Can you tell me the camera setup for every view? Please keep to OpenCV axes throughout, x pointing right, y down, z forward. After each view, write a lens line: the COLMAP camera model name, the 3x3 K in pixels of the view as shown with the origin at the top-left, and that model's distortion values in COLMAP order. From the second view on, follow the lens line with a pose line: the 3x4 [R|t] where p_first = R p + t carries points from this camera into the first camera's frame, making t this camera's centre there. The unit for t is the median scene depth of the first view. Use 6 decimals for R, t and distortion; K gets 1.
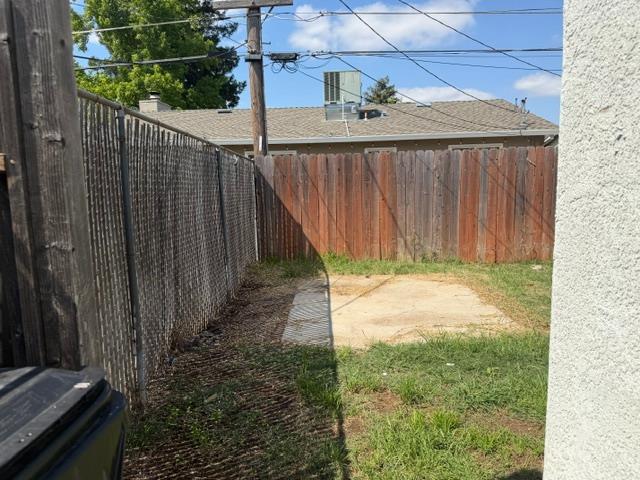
lens RADIAL K [[450.3, 0, 320.0], [0, 450.3, 240.0], [0, 0, 1]] dist [0.052576, -0.069255]
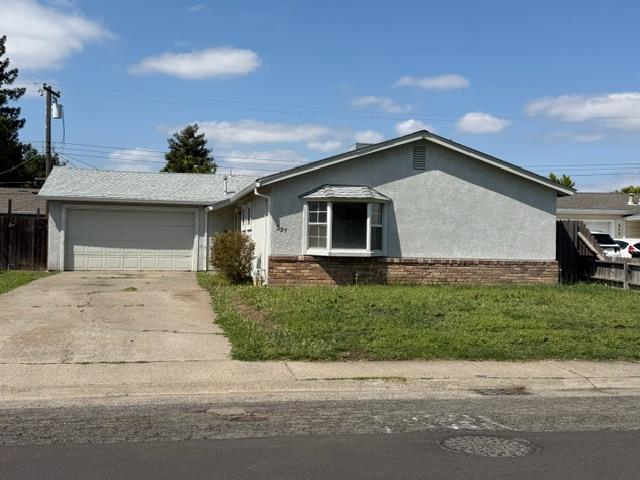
lens RADIAL K [[784.9, 0, 320.0], [0, 784.9, 240.0], [0, 0, 1]] dist [0.127282, -0.033973]
pose [[0.974089, 0.050653, 0.220419, 0.150134], [-0.021337, 0.990832, -0.133406, 0.182500], [-0.225155, 0.125246, 0.966239, -1.436750]]
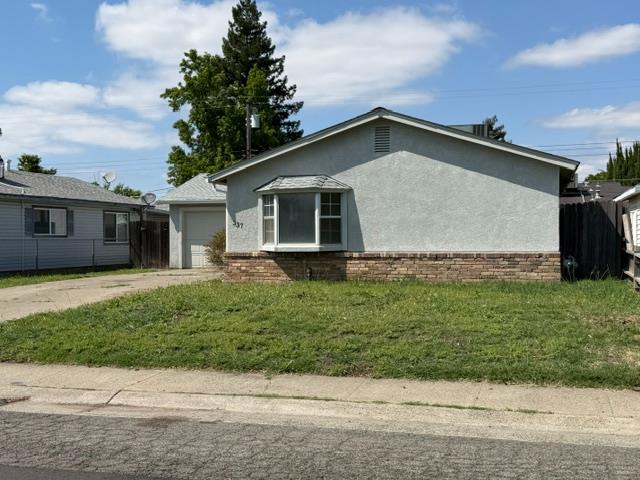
lens RADIAL K [[784.9, 0, 320.0], [0, 784.9, 240.0], [0, 0, 1]] dist [0.127282, -0.033973]
pose [[0.968032, 0.024914, -0.249586, 0.571248], [-0.054277, 0.992285, -0.111467, 0.162490], [0.244883, 0.121450, 0.961916, -1.381010]]
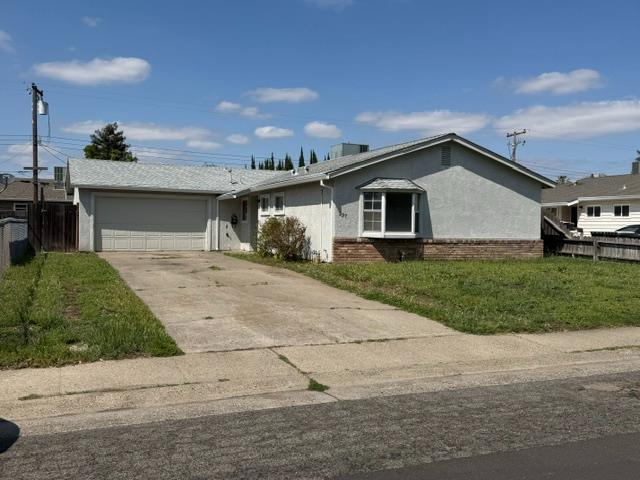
lens RADIAL K [[624.6, 0, 320.0], [0, 624.6, 240.0], [0, 0, 1]] dist [0.073379, -0.009170]
pose [[0.908801, 0.034293, 0.415818, -0.050749], [0.010111, 0.994514, -0.104116, 0.172056], [-0.417107, 0.098825, 0.903468, -1.313123]]
